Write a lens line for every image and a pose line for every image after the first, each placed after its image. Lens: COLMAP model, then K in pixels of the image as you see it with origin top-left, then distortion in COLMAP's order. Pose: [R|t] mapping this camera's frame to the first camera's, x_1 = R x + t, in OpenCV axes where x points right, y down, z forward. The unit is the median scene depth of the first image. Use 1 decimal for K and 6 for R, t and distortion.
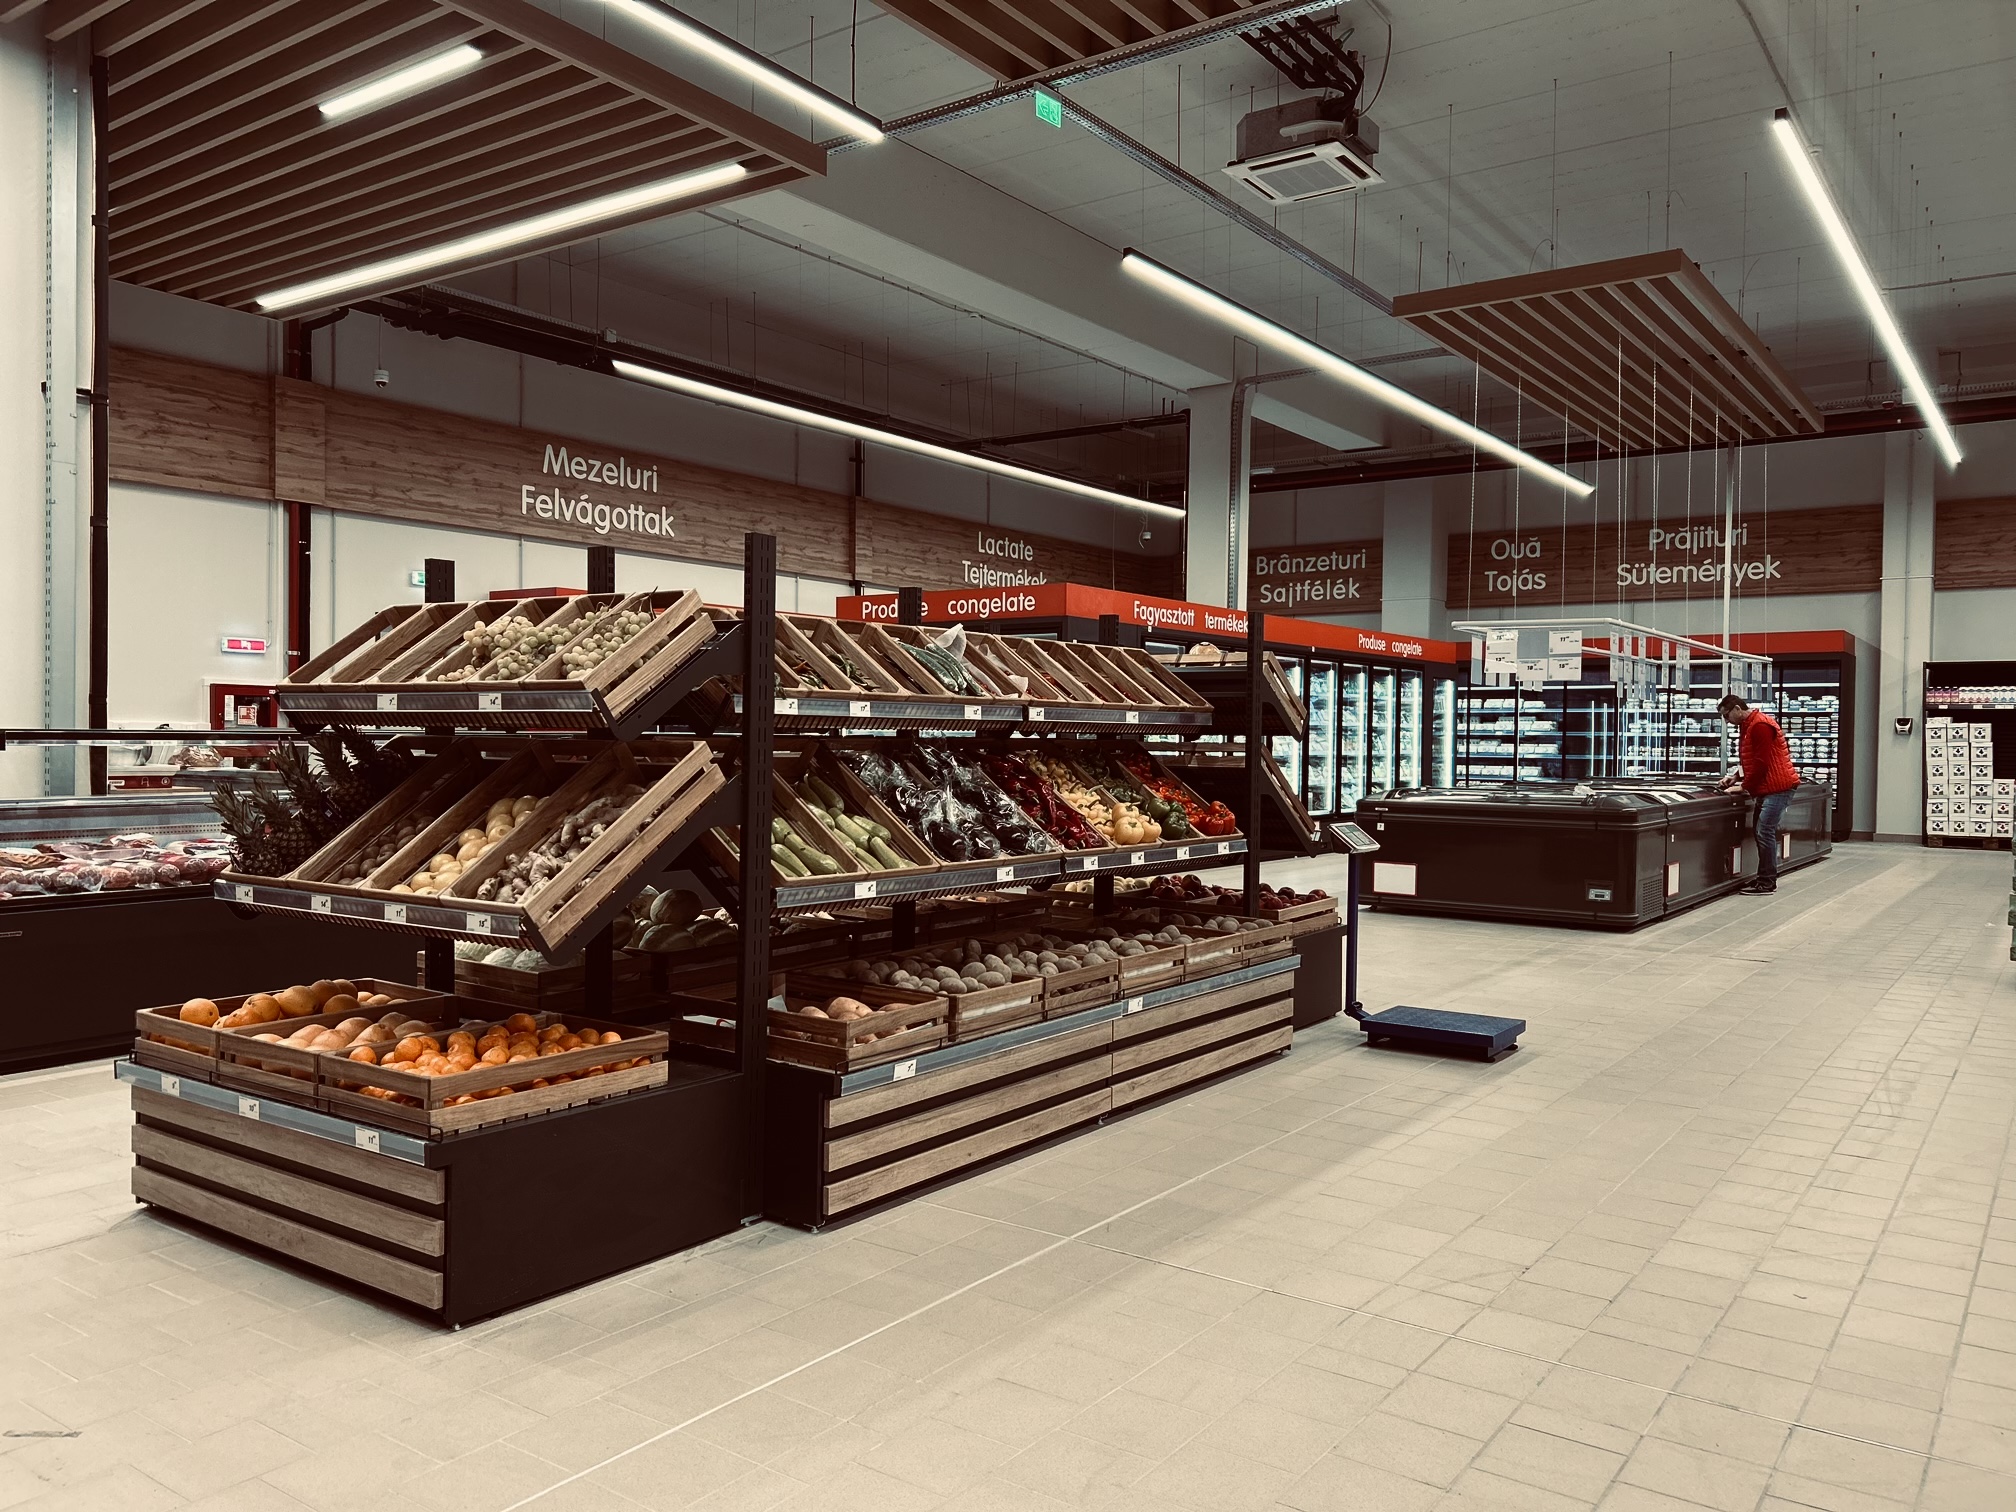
lens RADIAL K [[1519.8, 0, 1000.3], [0, 1519.8, 774.5], [0, 0, 1]] dist [0.052191, -0.034722]
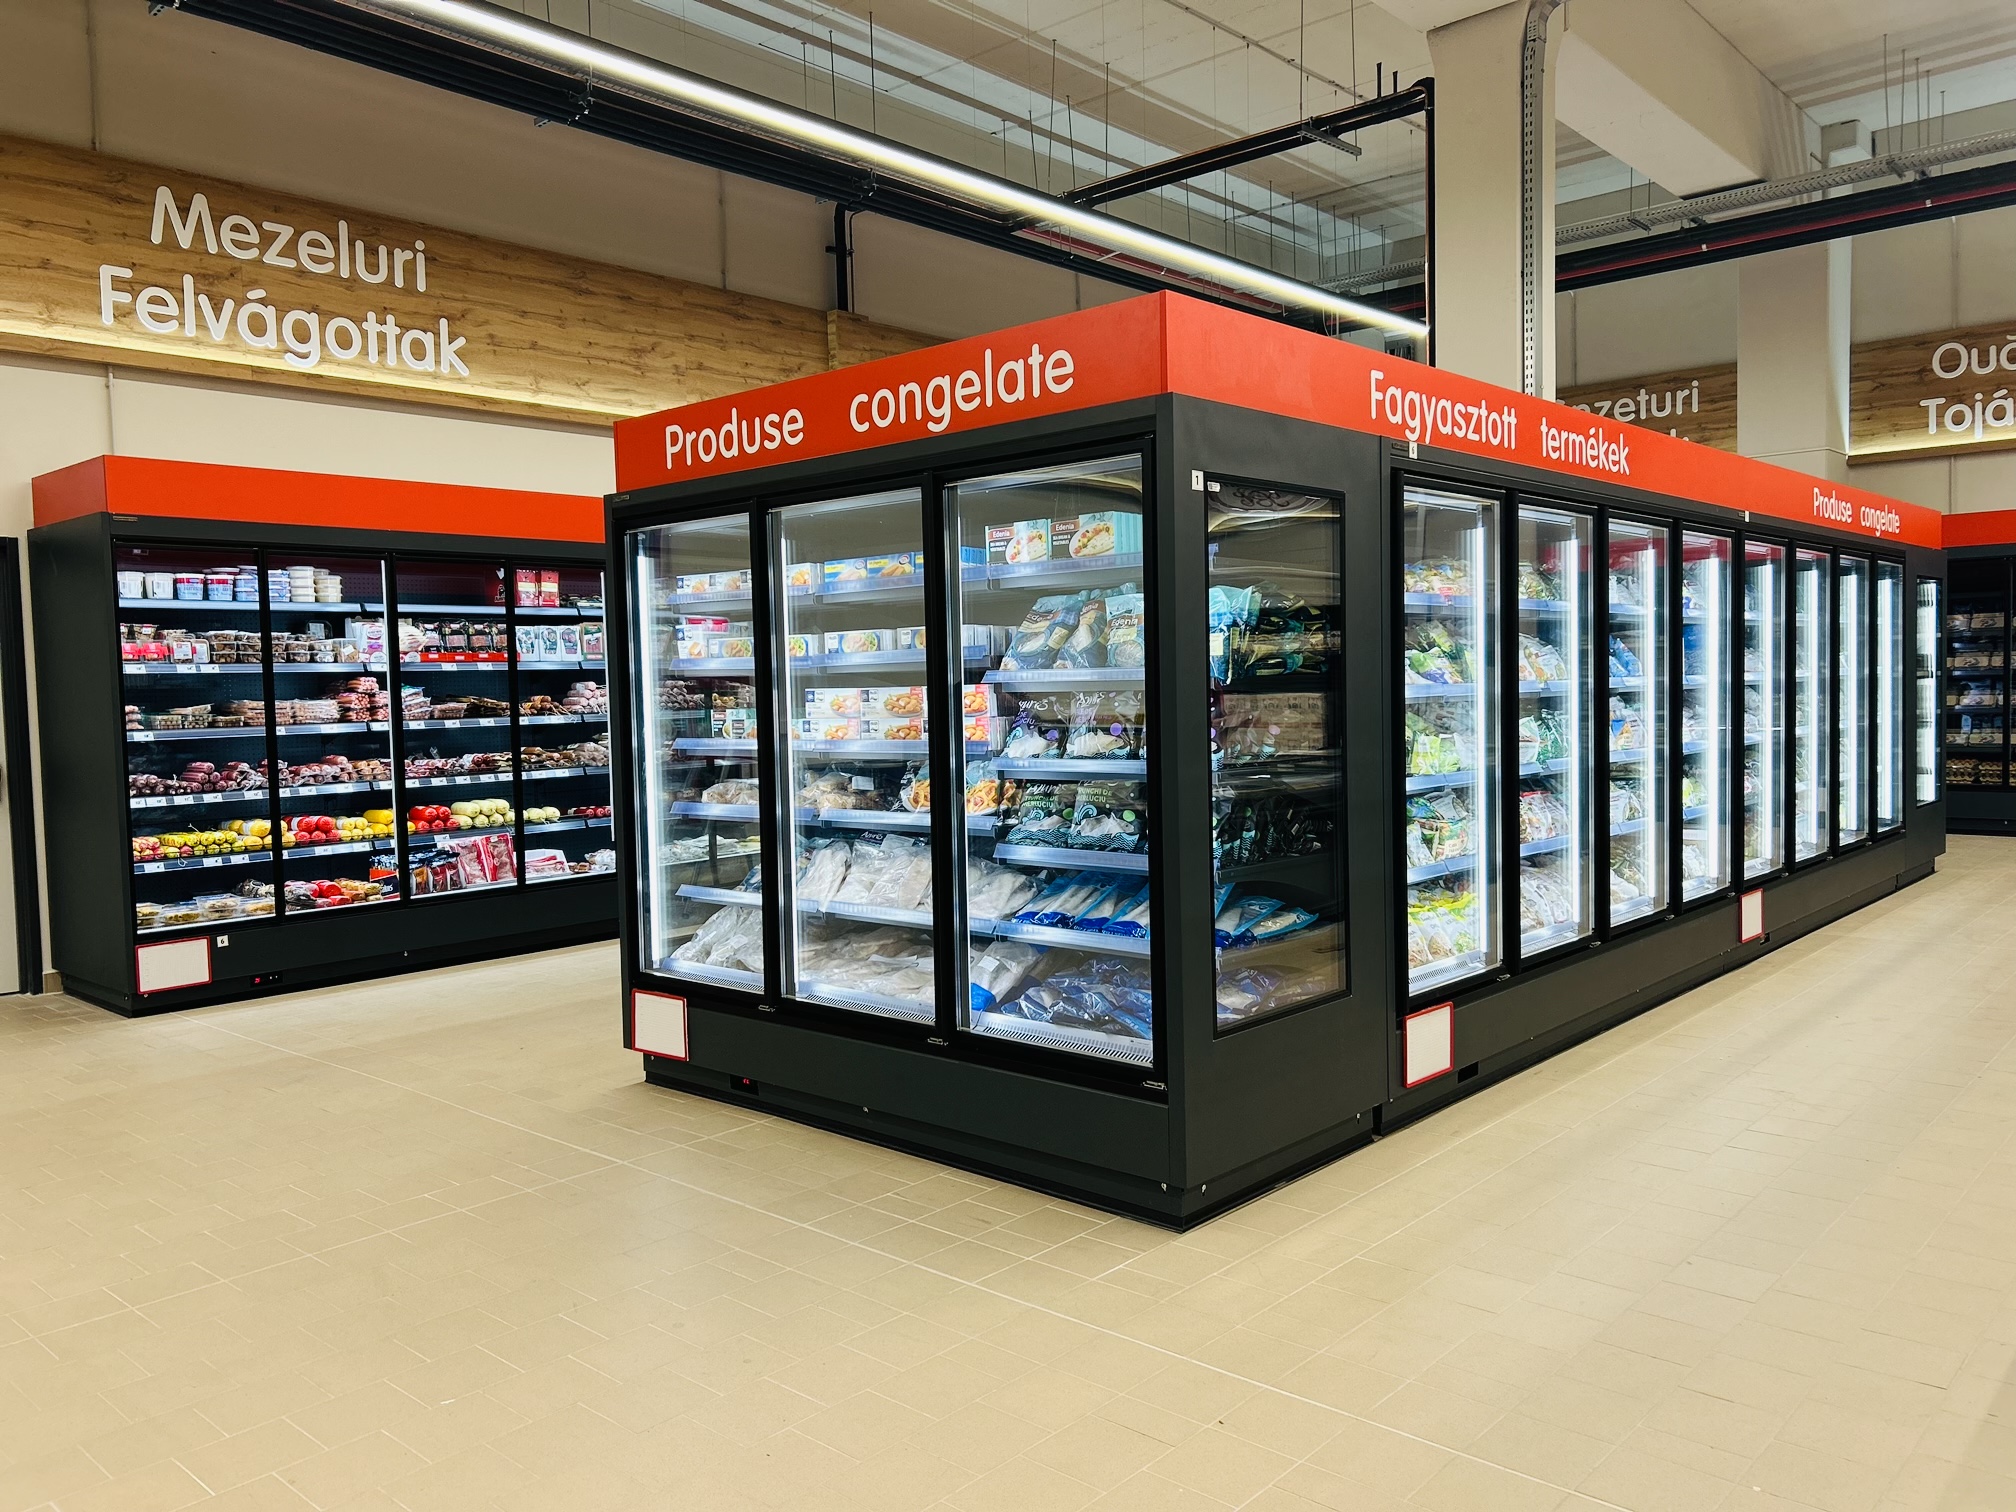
lens RADIAL K [[1519.8, 0, 970.3], [0, 1519.8, 768.7], [0, 0, 1]] dist [0.052191, -0.034722]
pose [[0.991100, -0.030192, -0.129652, 0.031079], [0.034120, 0.999020, 0.028185, -0.026388], [0.128674, -0.032358, 0.991159, 0.499310]]
